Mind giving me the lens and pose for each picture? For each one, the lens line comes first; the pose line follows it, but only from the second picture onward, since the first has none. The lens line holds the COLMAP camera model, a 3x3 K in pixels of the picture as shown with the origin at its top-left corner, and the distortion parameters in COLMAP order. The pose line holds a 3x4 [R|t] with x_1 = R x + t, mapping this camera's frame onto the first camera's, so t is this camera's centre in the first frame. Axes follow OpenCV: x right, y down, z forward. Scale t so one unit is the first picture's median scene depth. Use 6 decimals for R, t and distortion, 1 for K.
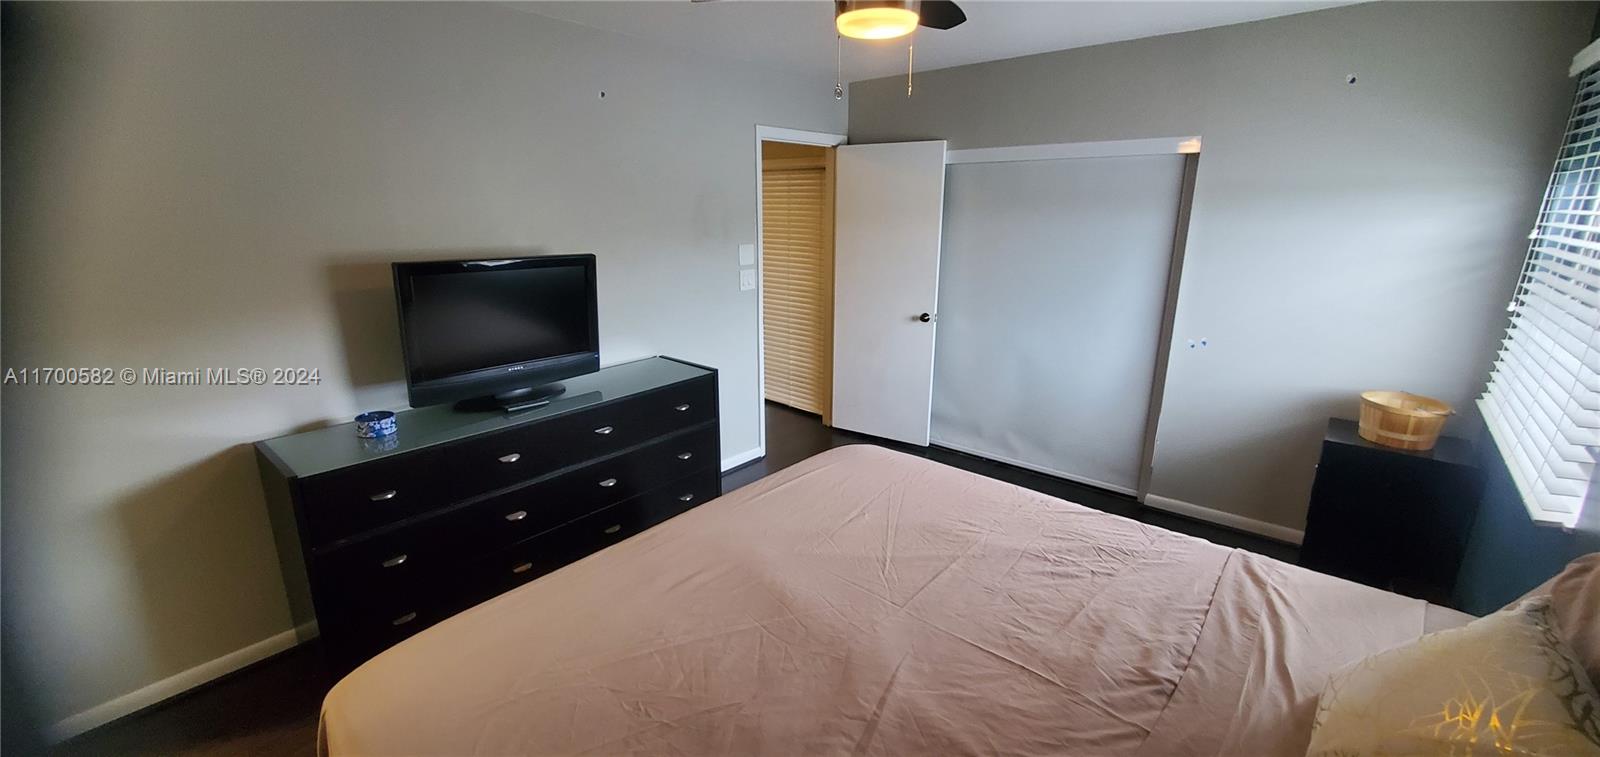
lens RADIAL K [[639.9, 0, 799.9], [0, 639.9, 370.5], [0, 0, 1]] dist [0.000637, -0.001893]
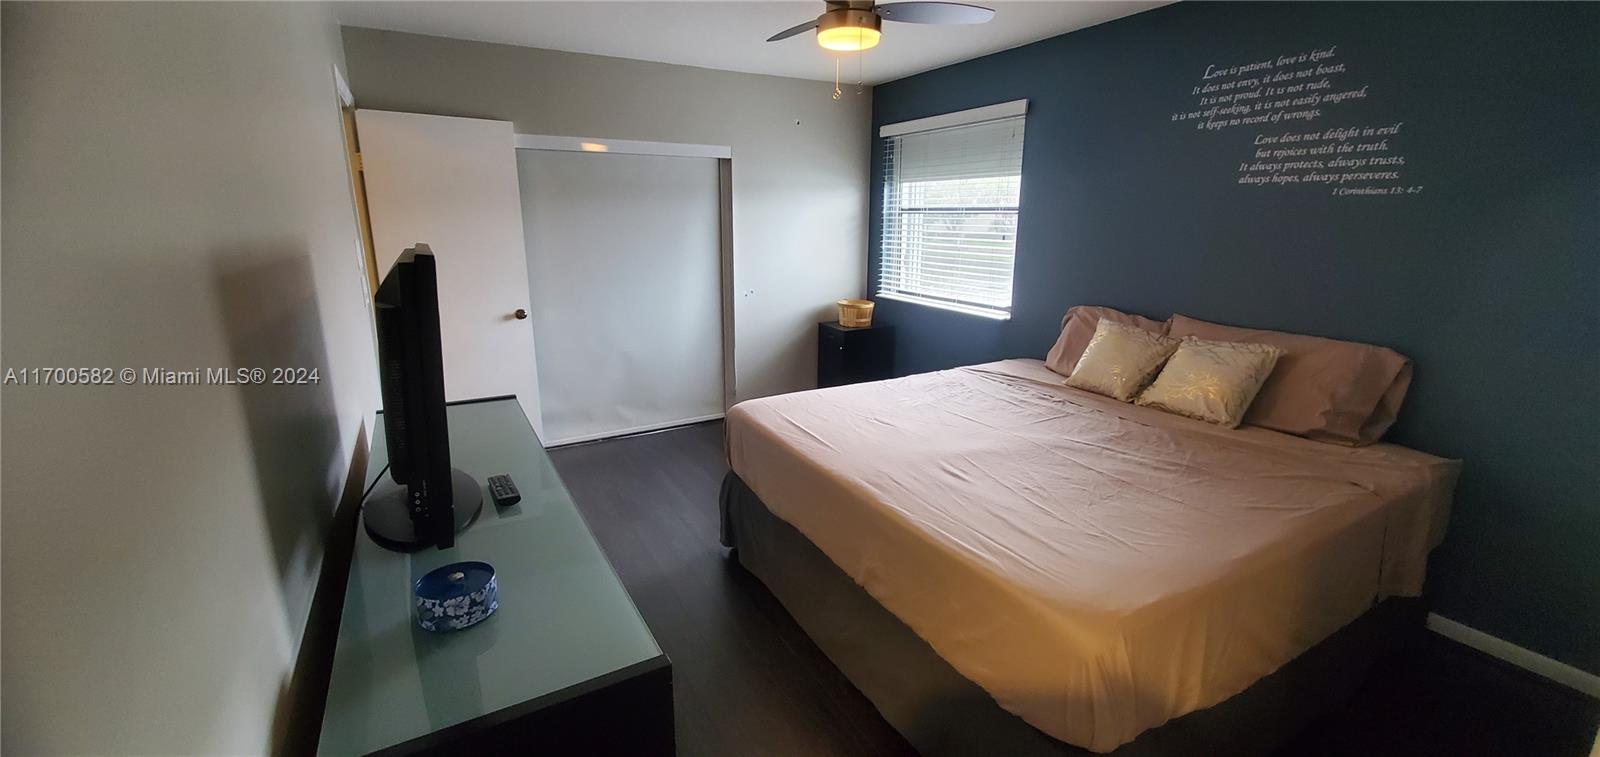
lens RADIAL K [[639.9, 0, 808.1], [0, 639.9, 366.9], [0, 0, 1]] dist [0.000637, -0.001893]
pose [[0.311850, -0.219684, 0.924385, -0.632345], [0.233652, 0.960758, 0.149503, -0.060353], [-0.920954, 0.169362, 0.350942, 0.369047]]
